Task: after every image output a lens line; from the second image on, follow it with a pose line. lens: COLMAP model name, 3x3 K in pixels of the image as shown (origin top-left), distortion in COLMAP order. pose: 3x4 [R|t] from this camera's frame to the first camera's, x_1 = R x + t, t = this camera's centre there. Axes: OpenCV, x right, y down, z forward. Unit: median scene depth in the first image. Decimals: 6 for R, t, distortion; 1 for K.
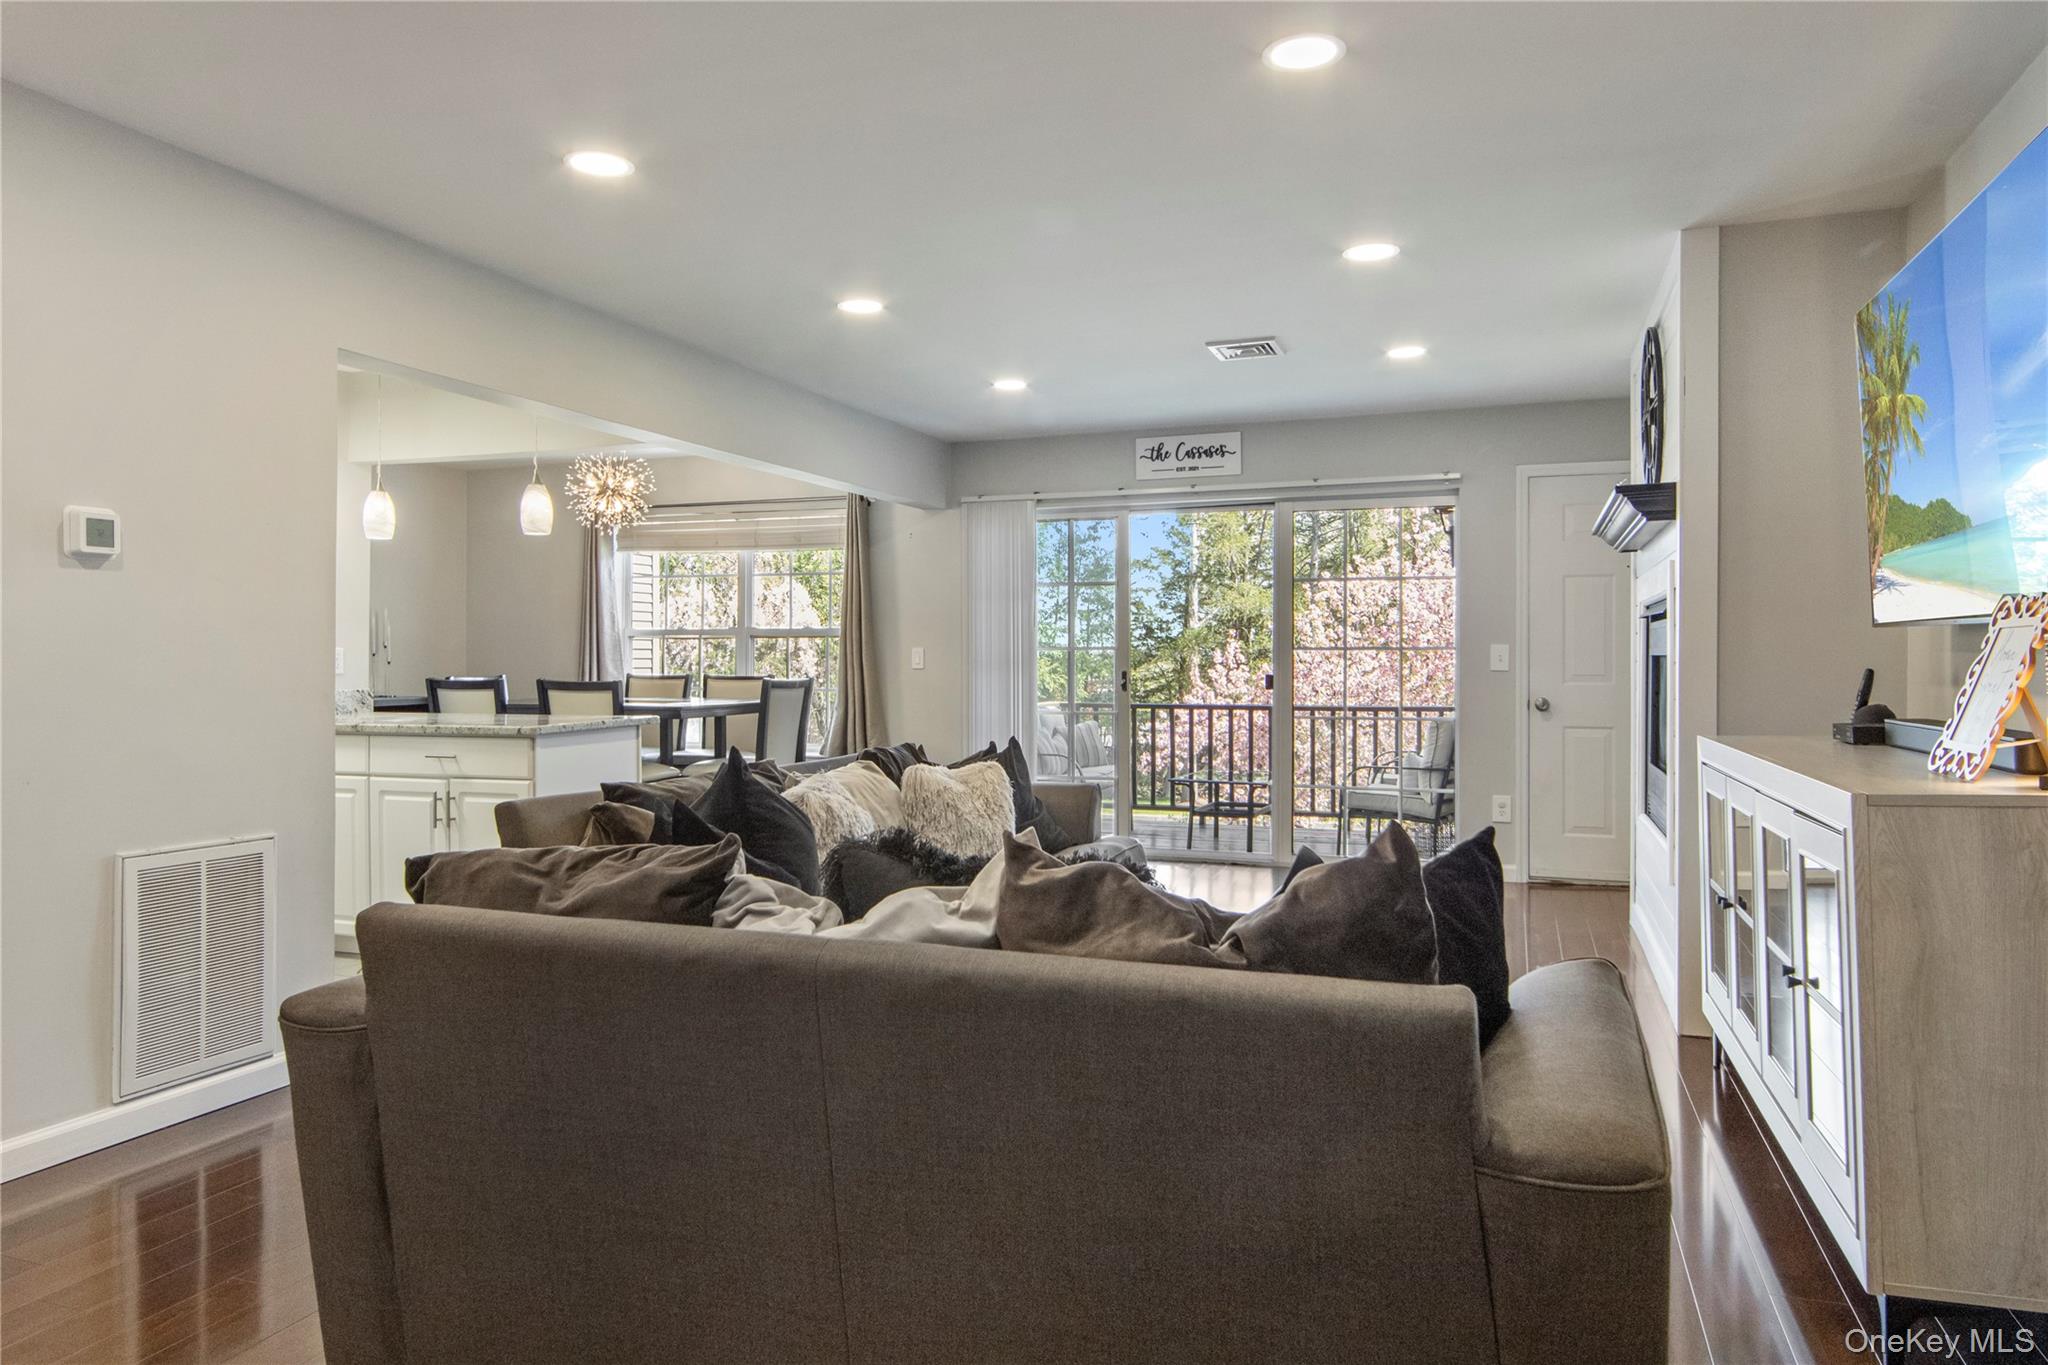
lens RADIAL K [[1315.3, 0, 1016.7], [0, 1315.3, 666.6], [0, 0, 1]] dist [-0.003156, 0.000148]
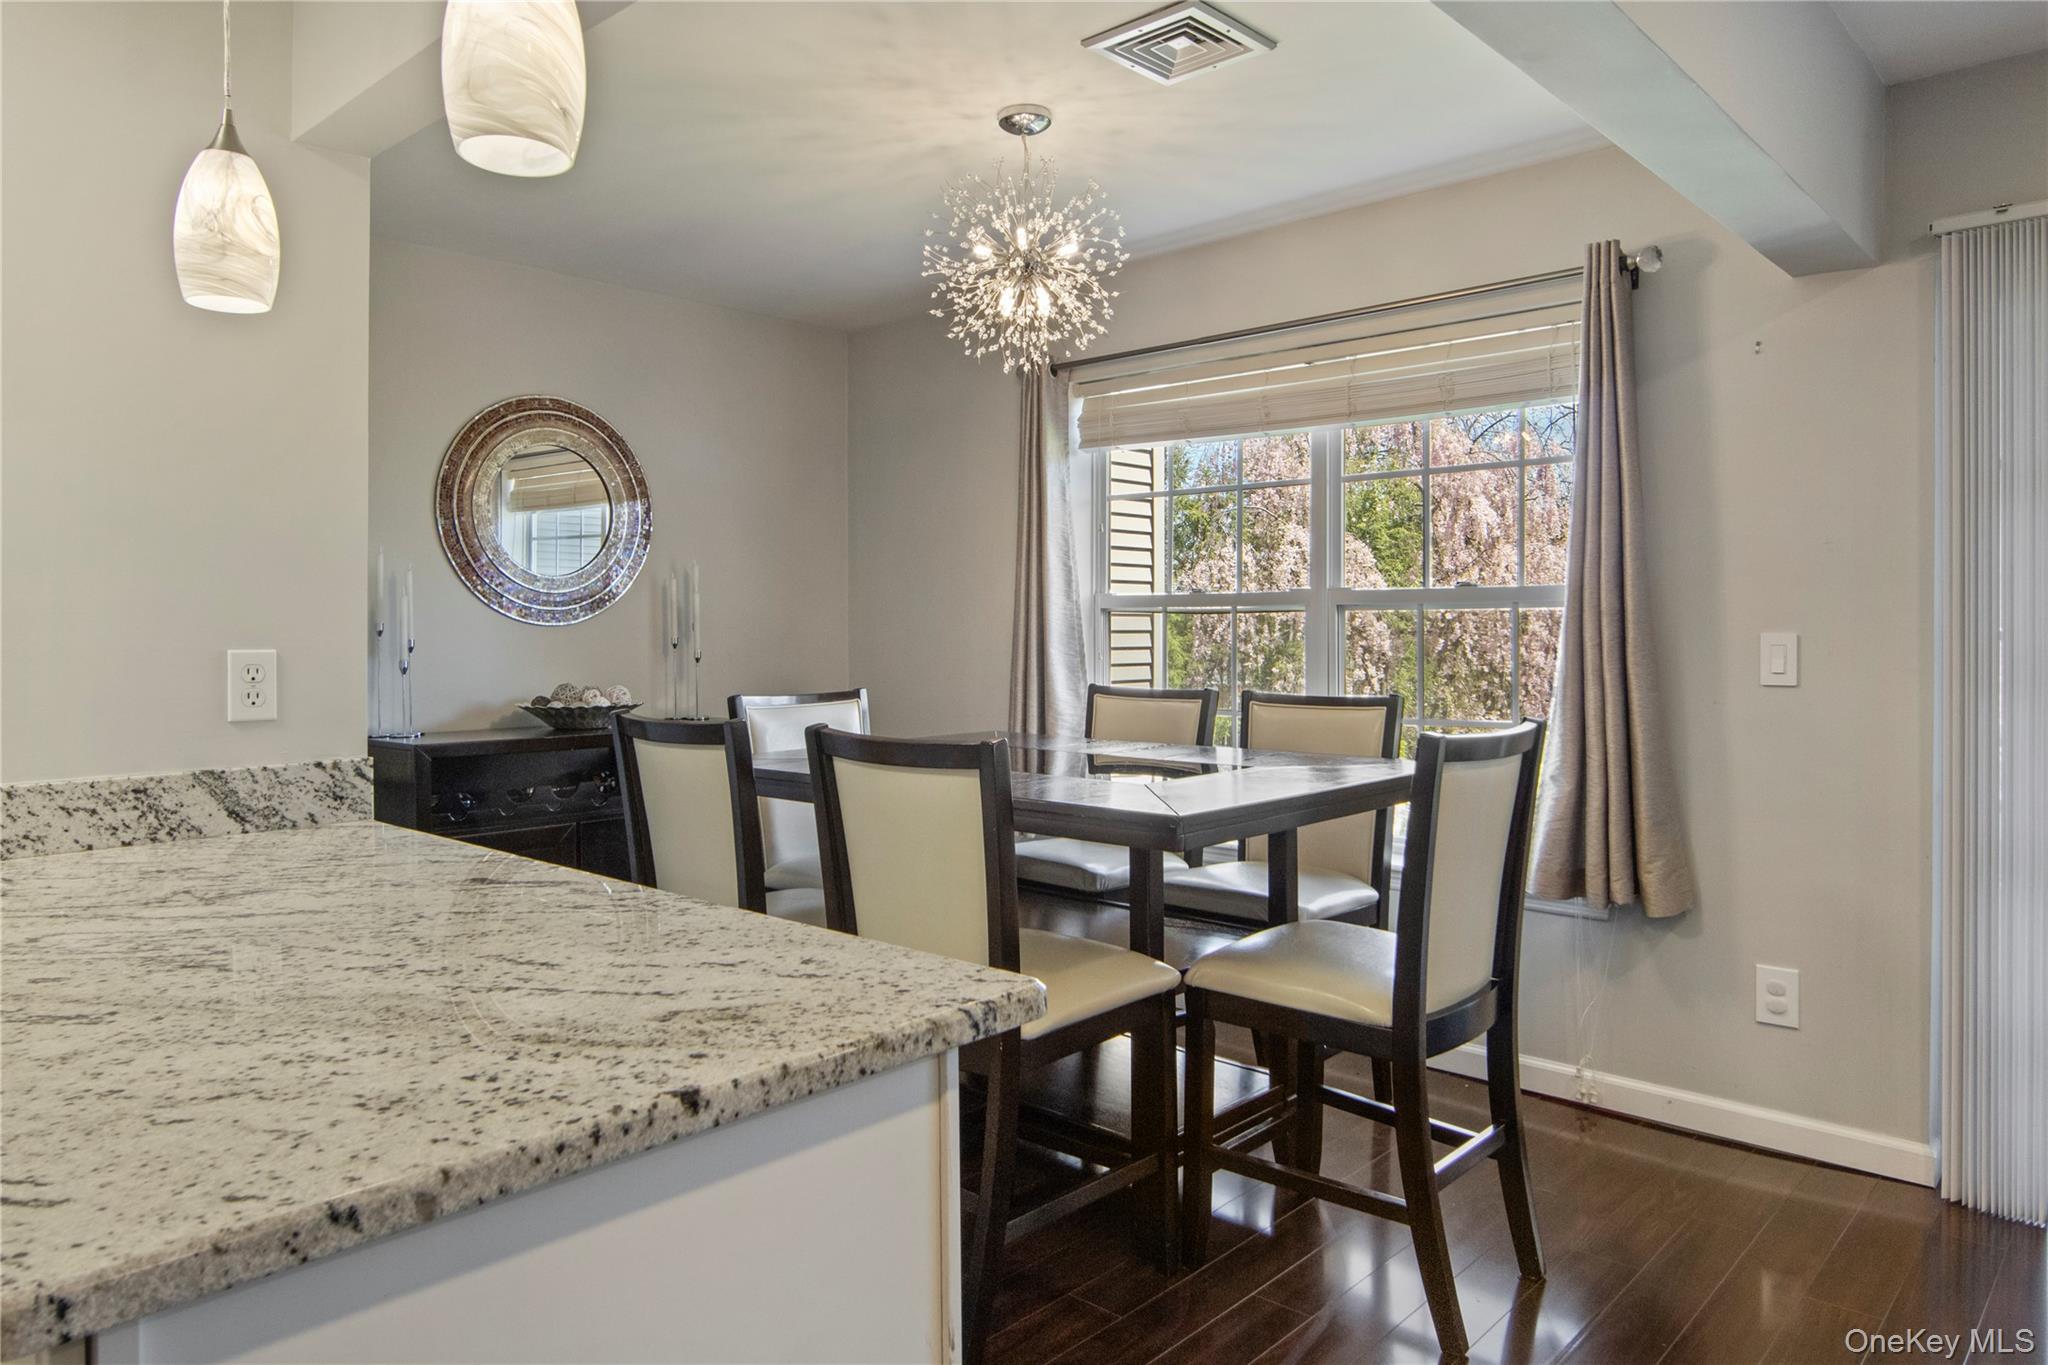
lens RADIAL K [[1319.4, 0, 1026.9], [0, 1319.4, 634.0], [0, 0, 1]] dist [0.001289, -0.002512]
pose [[0.923153, -0.000879, -0.384432, -0.145660], [-0.000481, 0.999994, -0.003441, -0.013757], [0.384433, 0.003361, 0.923147, 0.611373]]
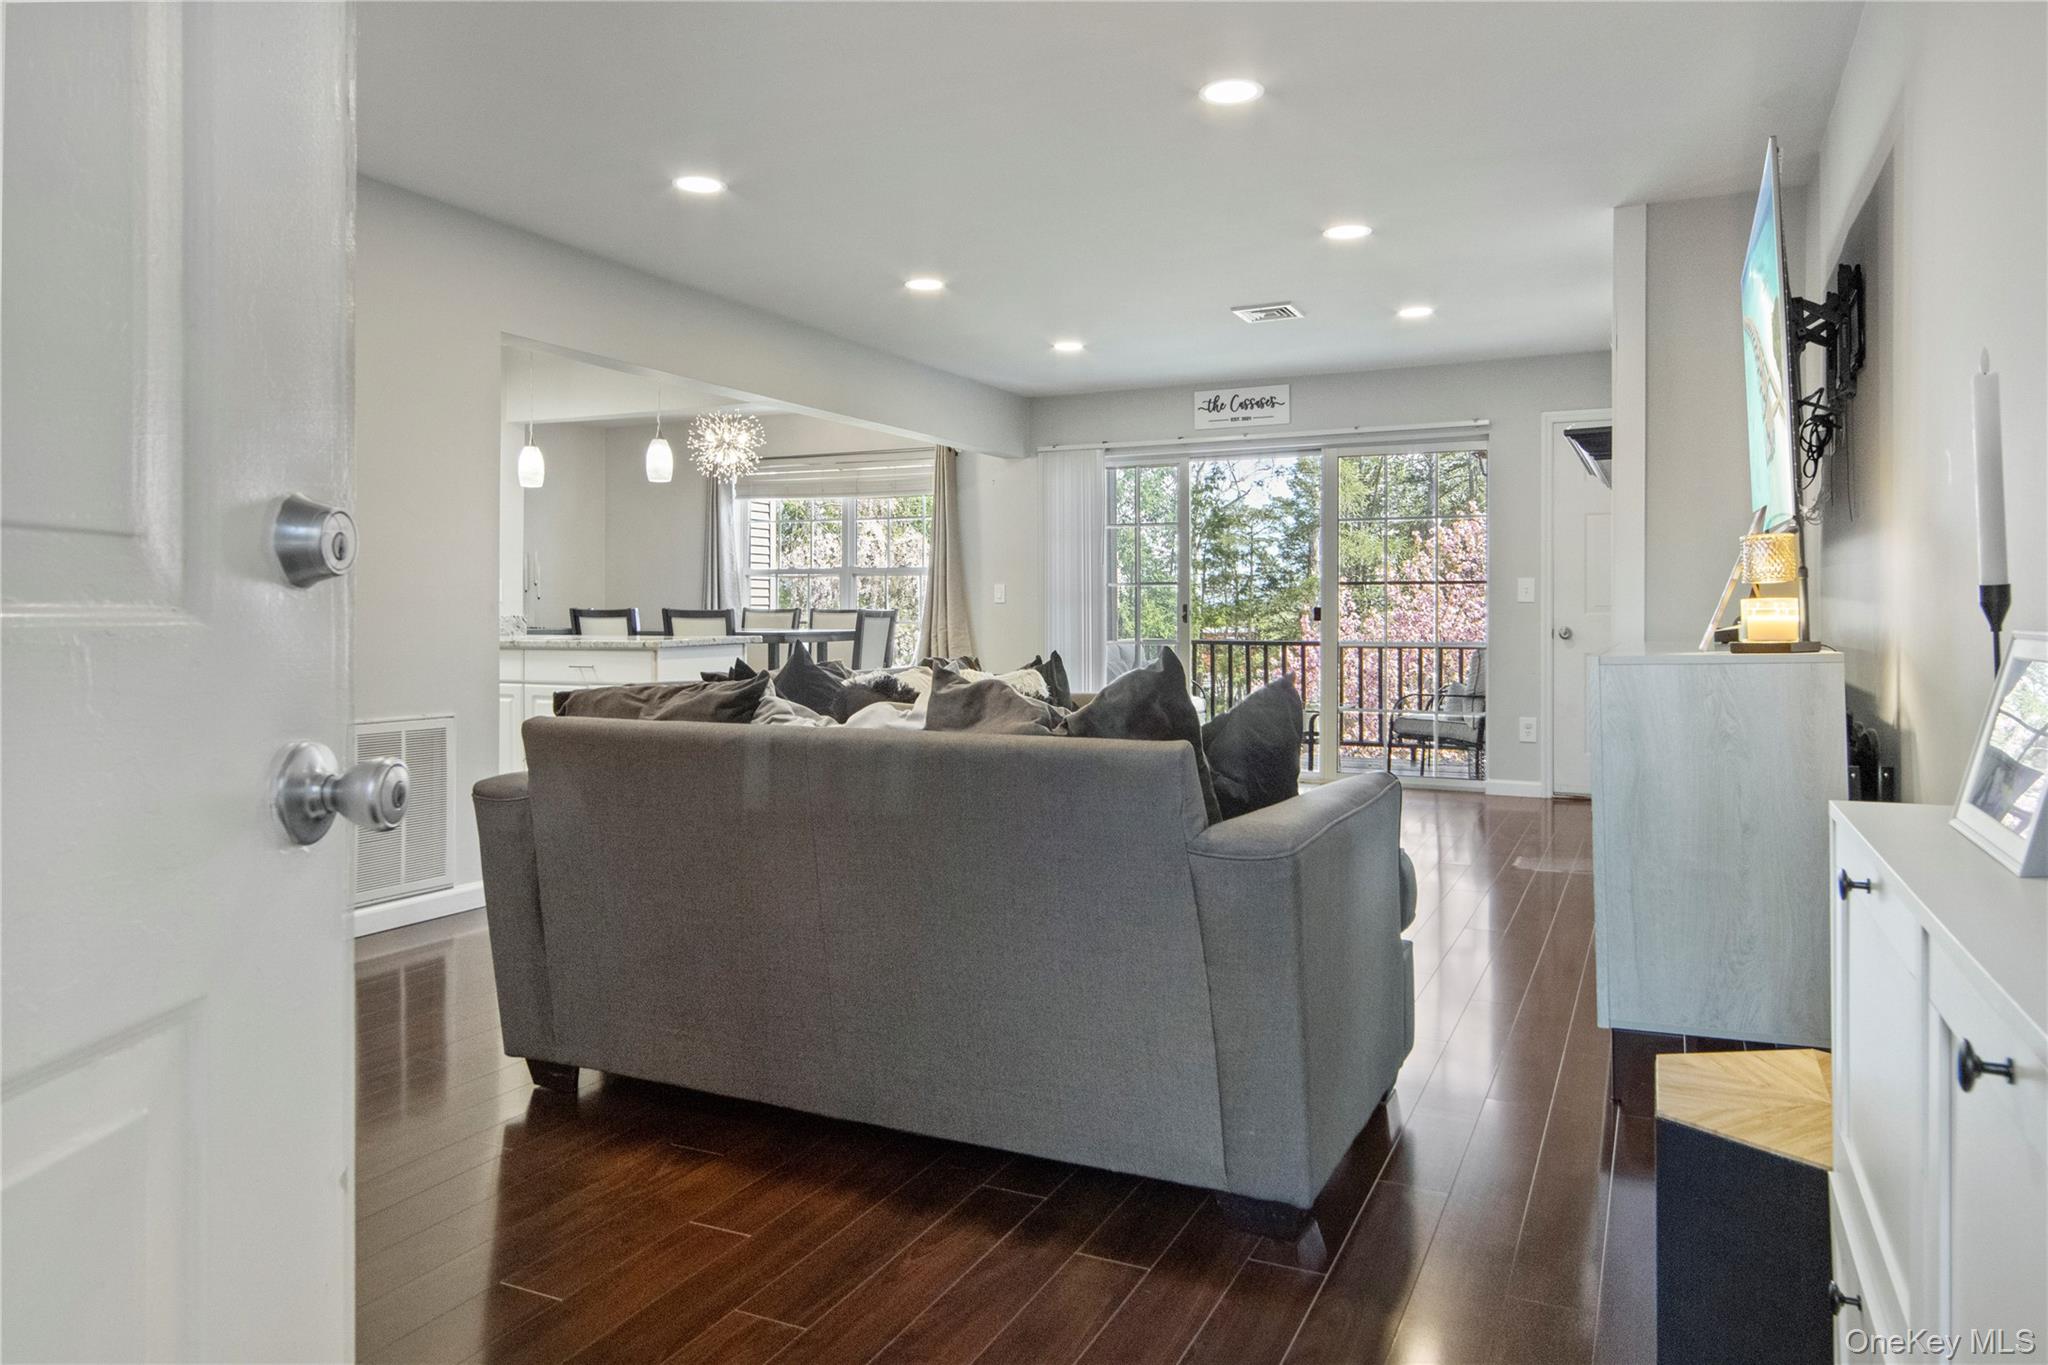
lens RADIAL K [[1319.4, 0, 1026.9], [0, 1319.4, 634.0], [0, 0, 1]] dist [0.001289, -0.002512]
pose [[0.995936, 0.002643, -0.090028, 0.052945], [-0.001649, 0.999937, 0.011107, 0.017136], [0.090052, -0.010913, 0.995877, -0.114275]]
